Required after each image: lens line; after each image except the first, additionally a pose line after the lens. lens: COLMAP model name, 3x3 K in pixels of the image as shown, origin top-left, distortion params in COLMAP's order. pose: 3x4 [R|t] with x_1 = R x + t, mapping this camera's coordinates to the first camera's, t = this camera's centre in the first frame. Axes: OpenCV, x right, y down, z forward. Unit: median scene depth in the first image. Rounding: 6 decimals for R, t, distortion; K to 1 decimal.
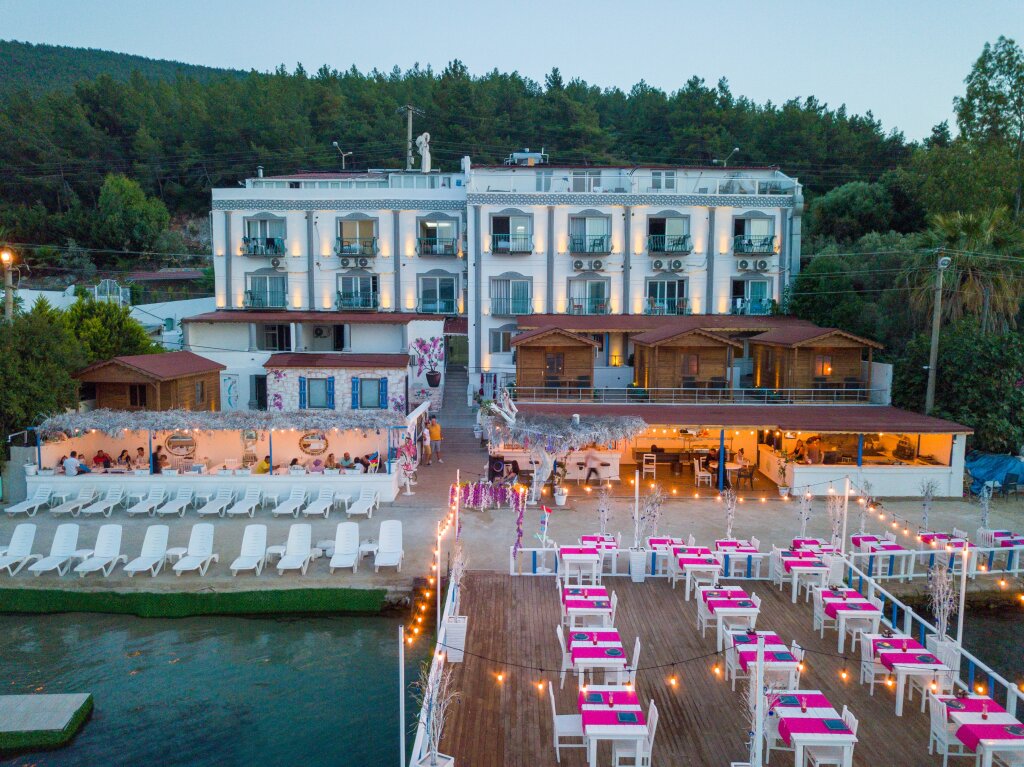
lens RADIAL K [[788.5, 0, 512.0], [0, 788.5, 383.5], [0, 0, 1]] dist [0.005533, 0.000827]
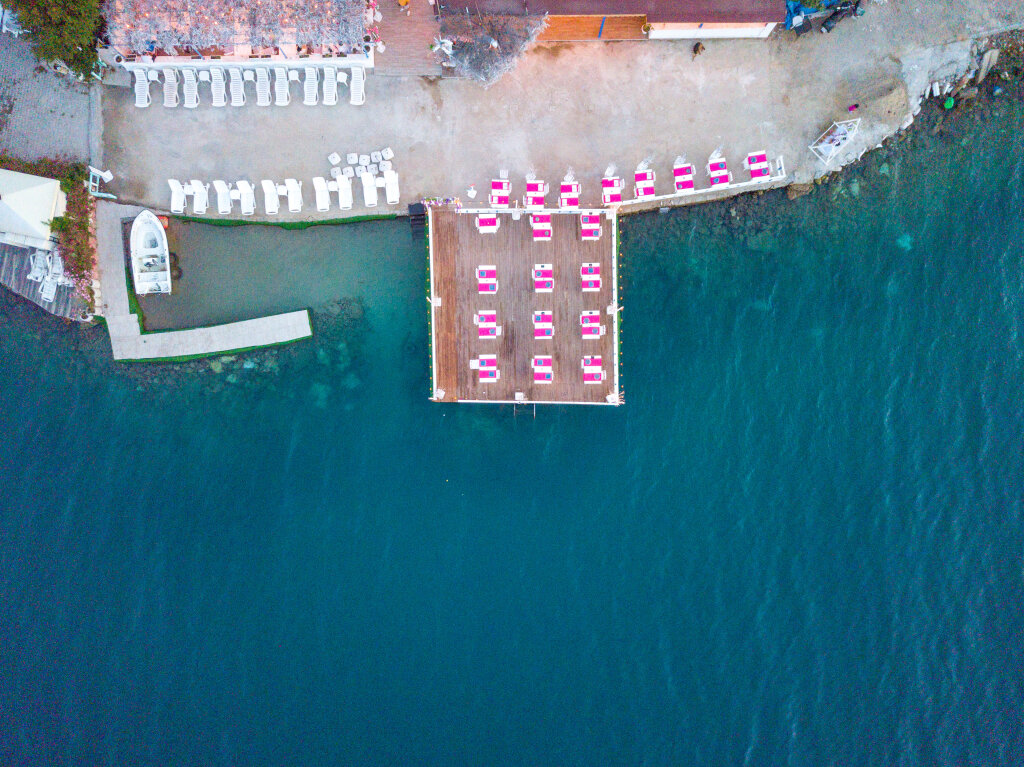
lens RADIAL K [[788.5, 0, 512.0], [0, 788.5, 383.5], [0, 0, 1]] dist [0.005533, 0.000827]
pose [[0.999723, -0.023135, 0.004213, 0.058264], [-0.001782, 0.104097, 0.994566, -0.819212], [-0.023448, -0.994298, 0.104027, 0.157821]]
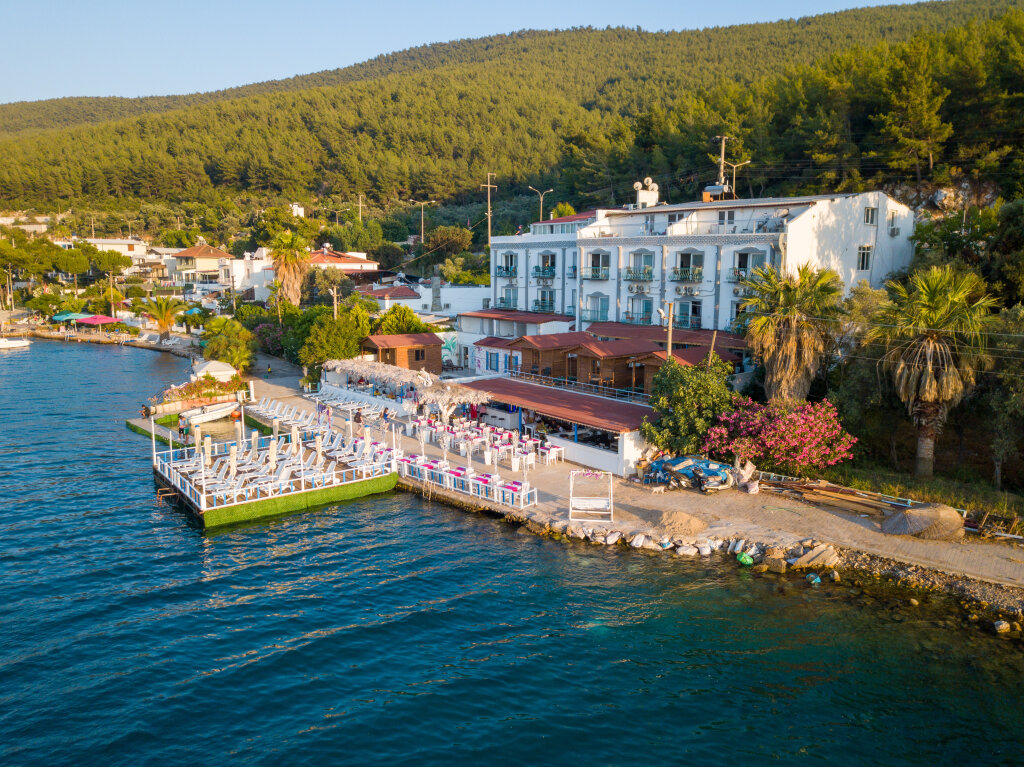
lens RADIAL K [[788.5, 0, 512.0], [0, 788.5, 383.5], [0, 0, 1]] dist [0.005533, 0.000827]
pose [[0.628359, 0.118823, -0.768795, 1.029656], [-0.072354, 0.992909, 0.094324, -0.098450], [0.774551, -0.003644, 0.632501, -0.047461]]
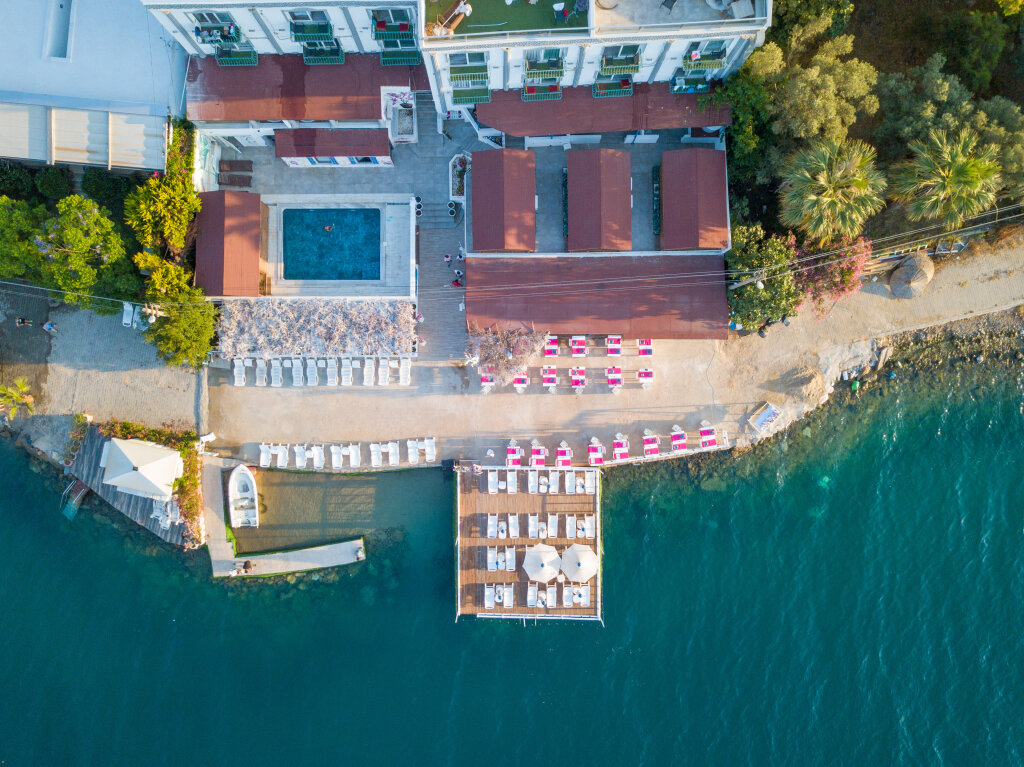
lens RADIAL K [[788.5, 0, 512.0], [0, 788.5, 383.5], [0, 0, 1]] dist [0.005533, 0.000827]
pose [[0.999913, -0.008620, 0.010009, 0.042548], [-0.009040, 0.105934, 0.994332, -1.150234], [-0.009632, -0.994336, 0.105847, 0.466688]]
